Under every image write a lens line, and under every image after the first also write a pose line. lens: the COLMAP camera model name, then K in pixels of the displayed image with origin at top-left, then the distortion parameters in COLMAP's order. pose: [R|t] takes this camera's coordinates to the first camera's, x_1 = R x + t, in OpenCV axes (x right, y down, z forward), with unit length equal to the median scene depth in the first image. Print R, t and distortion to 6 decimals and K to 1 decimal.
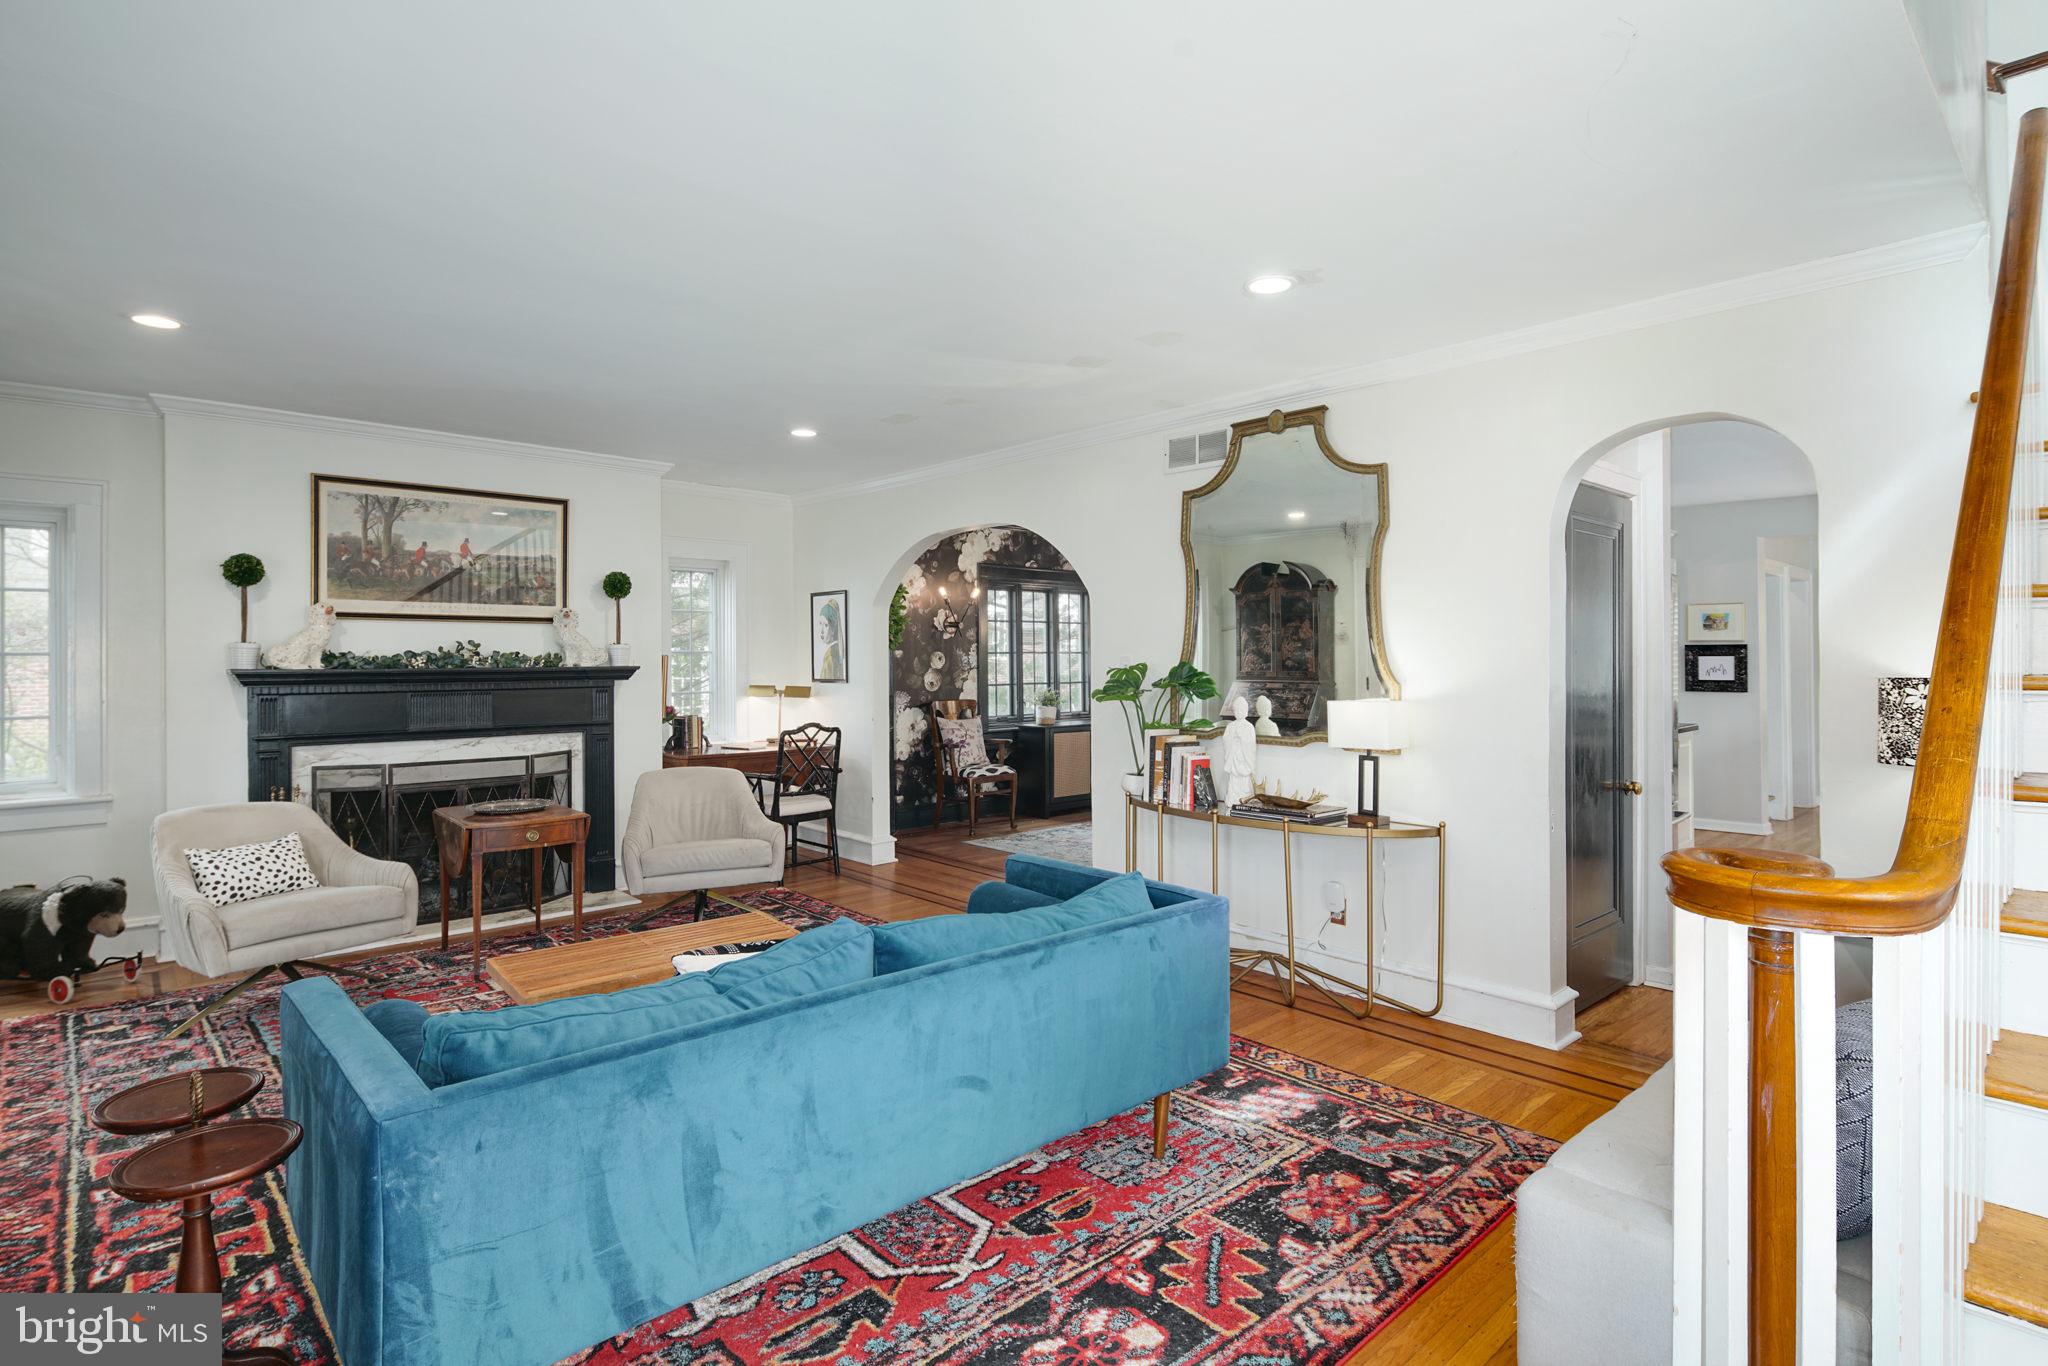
lens RADIAL K [[1008.5, 0, 1030.1], [0, 1008.5, 661.8], [0, 0, 1]] dist [-0.000933, -0.000131]
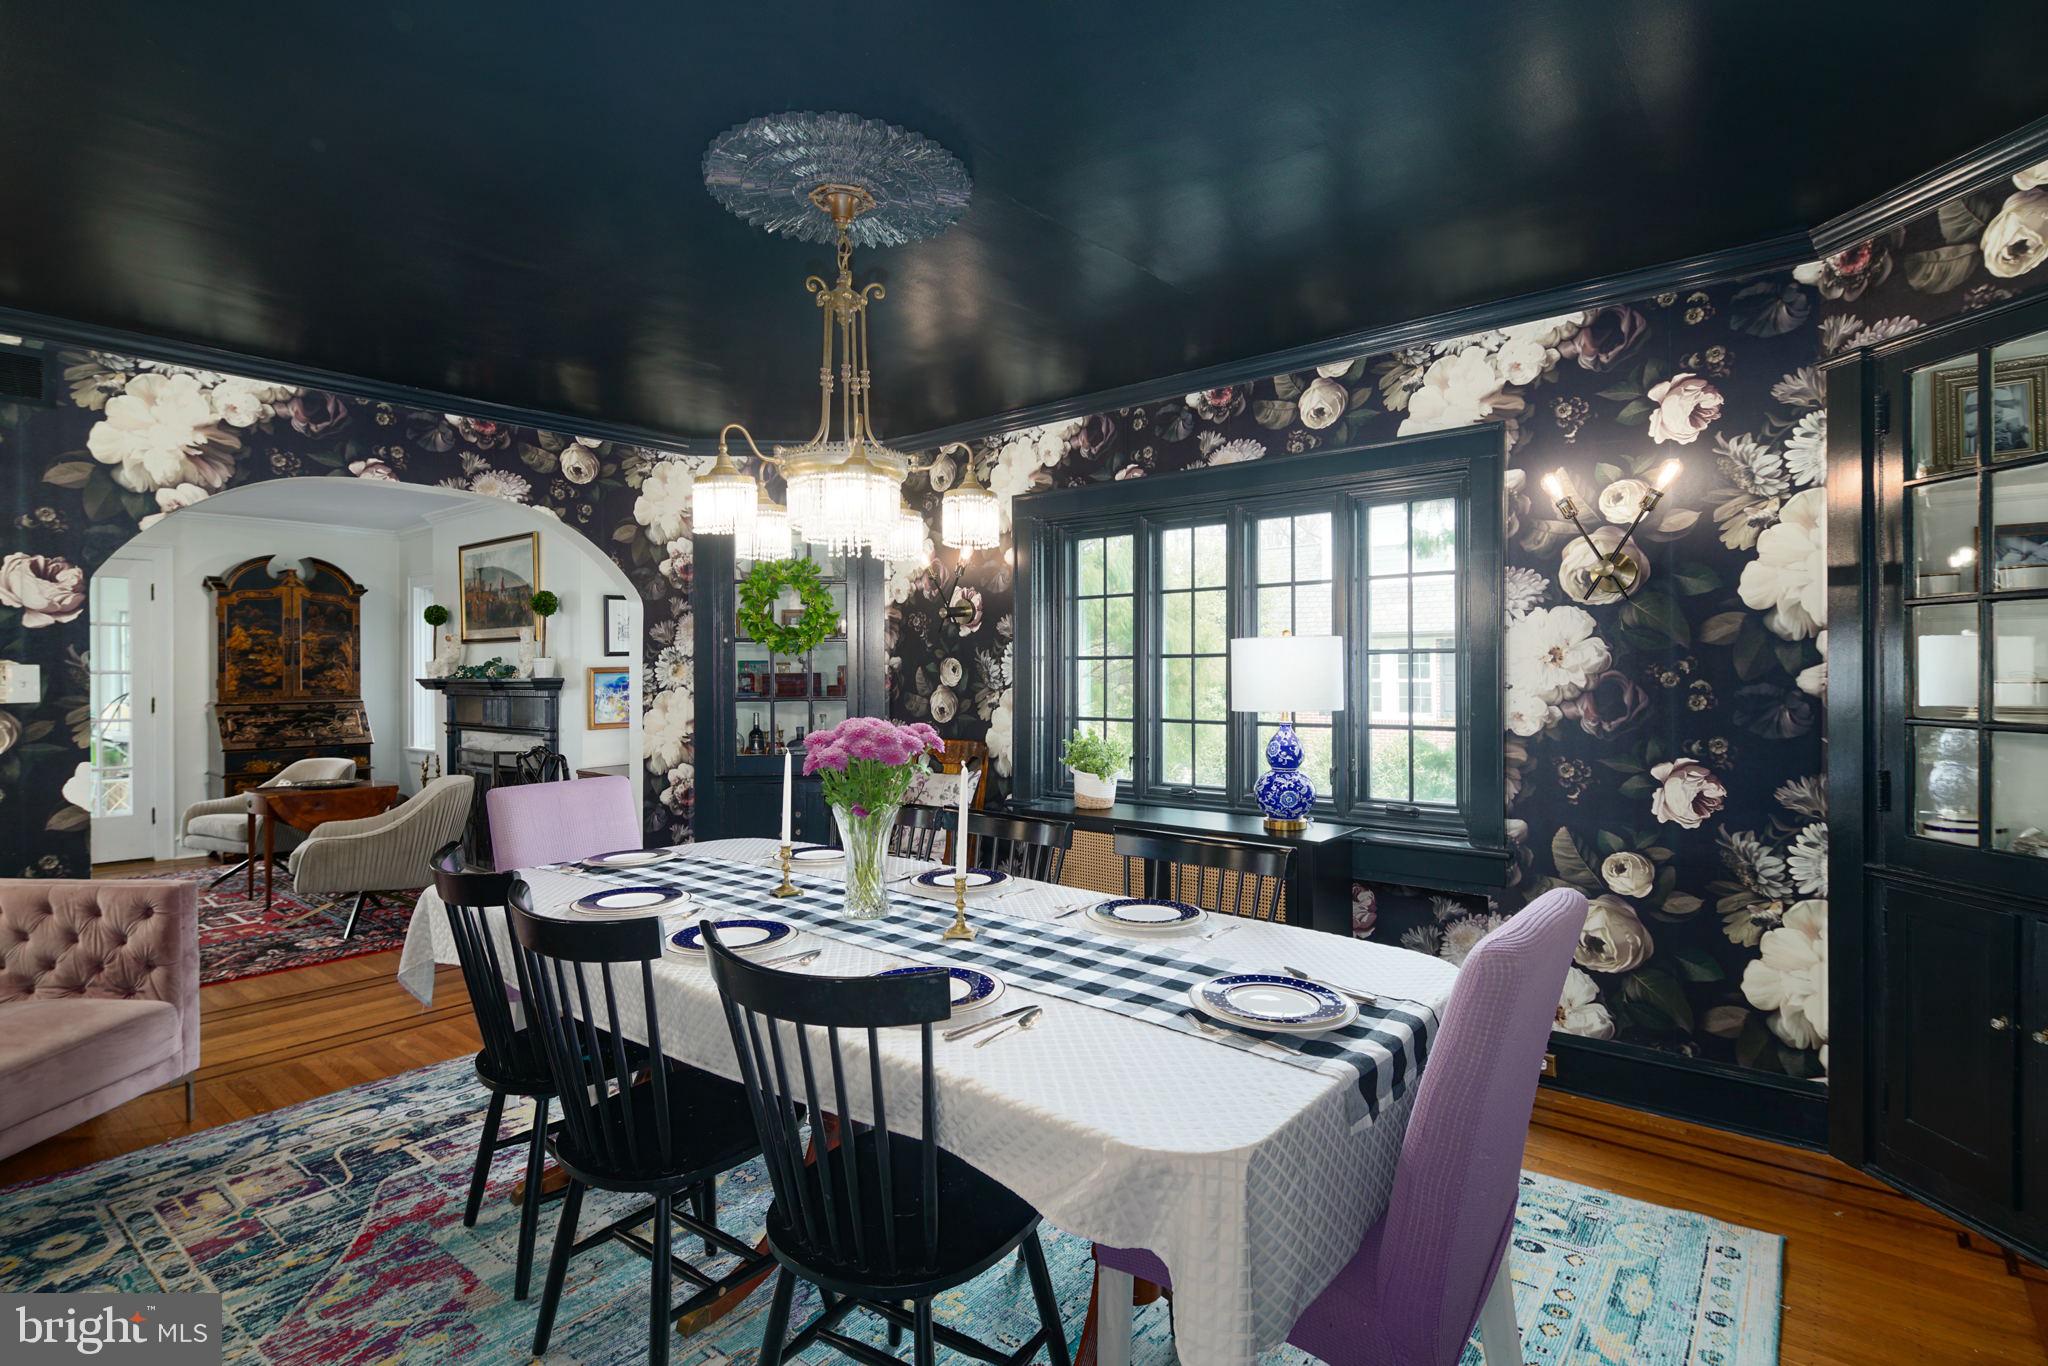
lens RADIAL K [[1008.5, 0, 1030.1], [0, 1008.5, 661.8], [0, 0, 1]] dist [-0.000933, -0.000131]
pose [[0.122597, -0.011352, -0.992392, 0.504213], [-0.000569, 0.999934, -0.011509, -0.000746], [0.992456, 0.001975, 0.122582, 0.954447]]
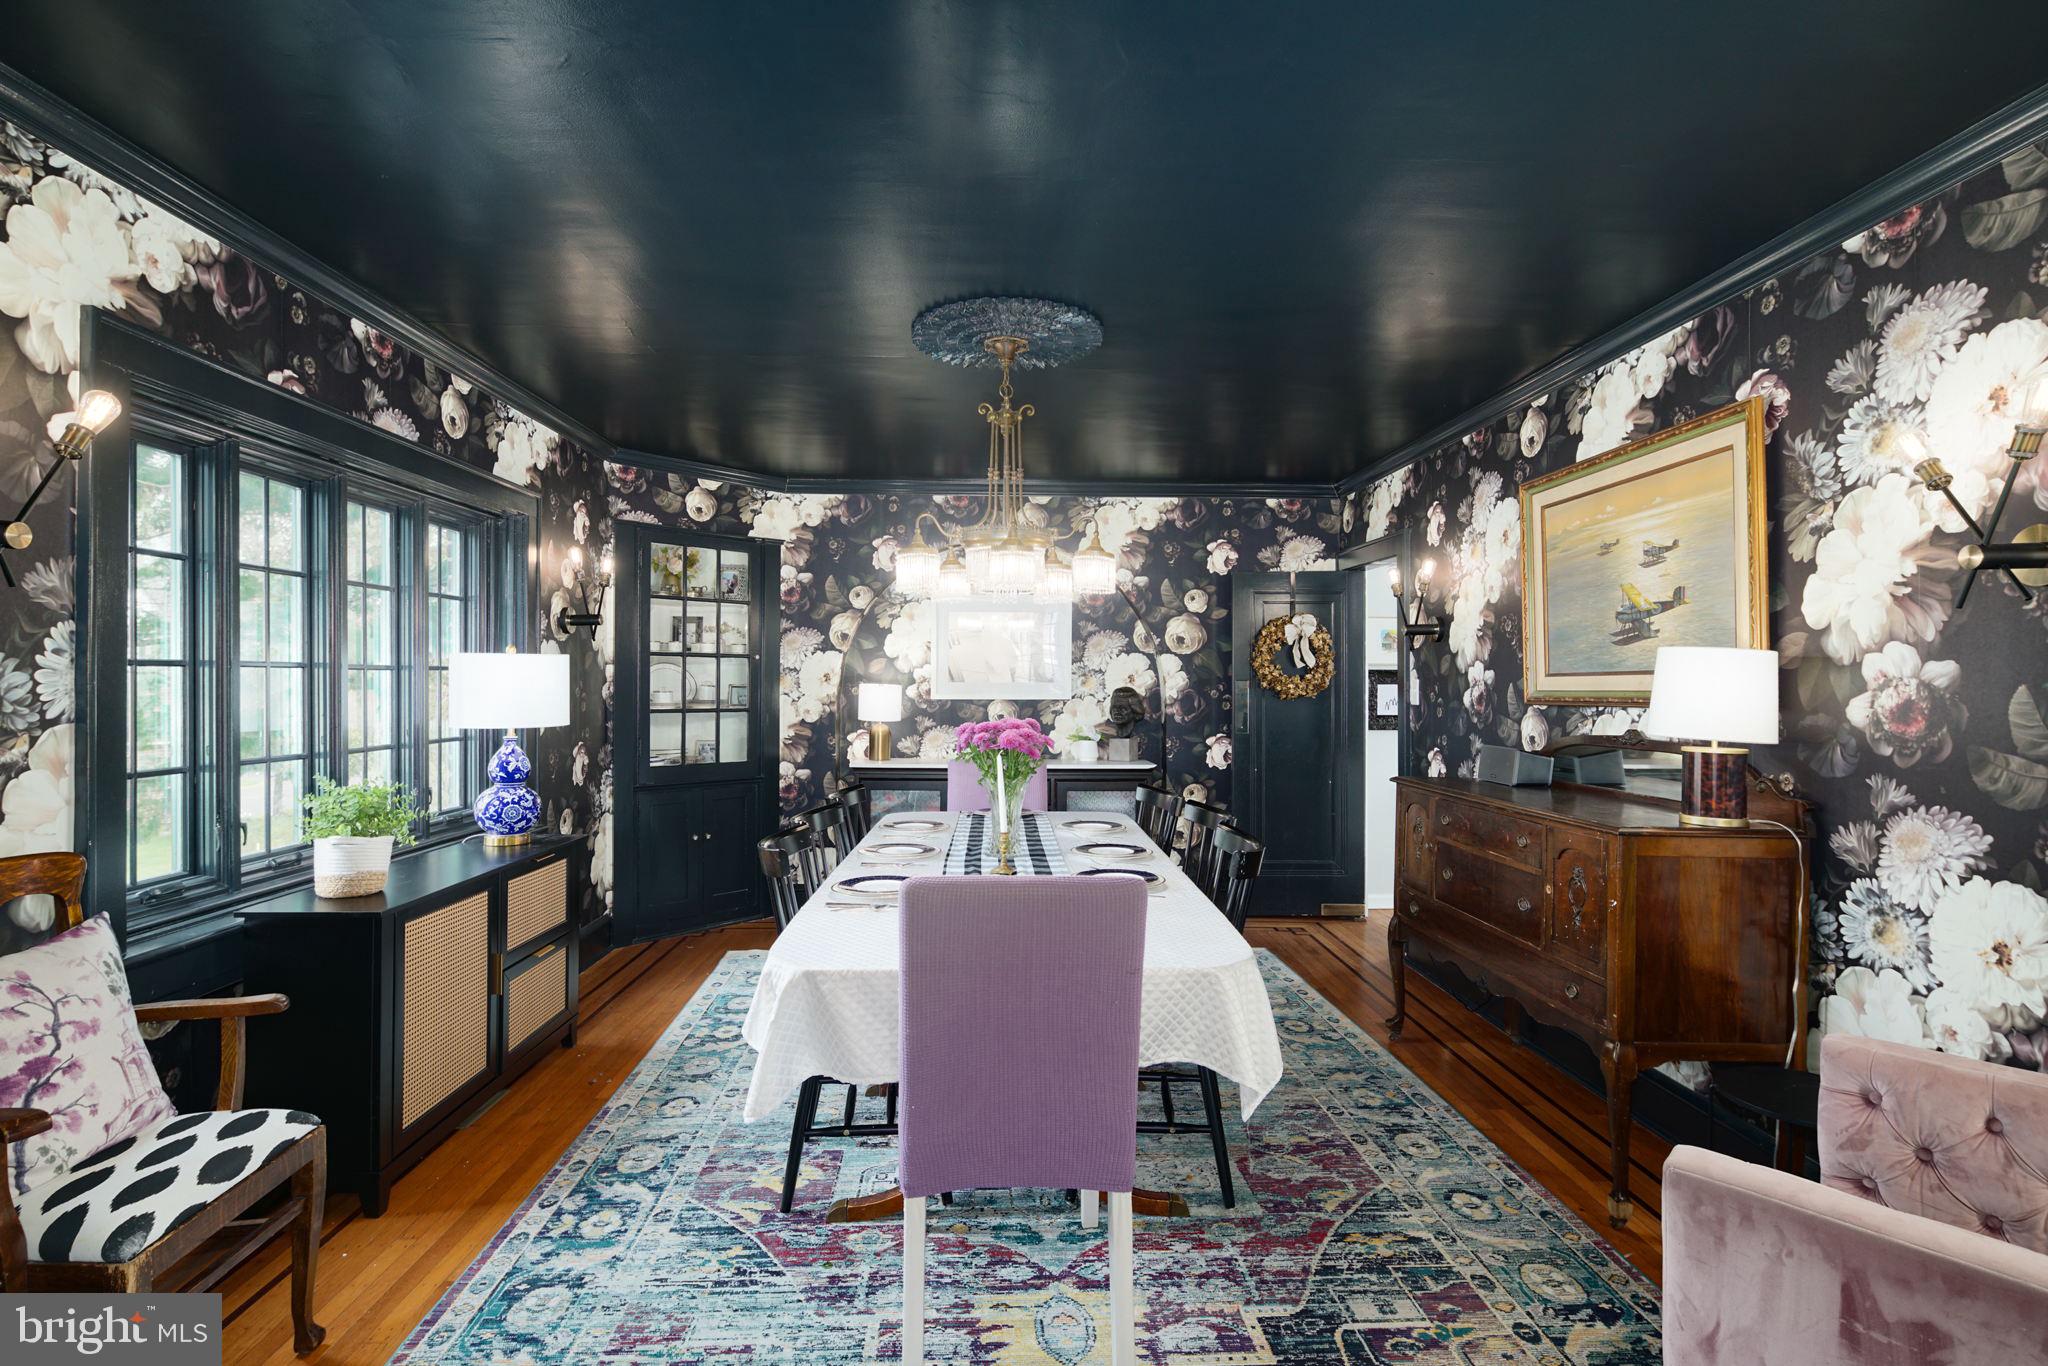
lens RADIAL K [[1008.5, 0, 1030.1], [0, 1008.5, 661.8], [0, 0, 1]] dist [-0.000933, -0.000131]
pose [[0.658749, 0.013621, 0.752239, -0.086057], [0.009151, 0.999617, -0.026114, 0.000362], [-0.752307, 0.024086, 0.658372, 0.666469]]
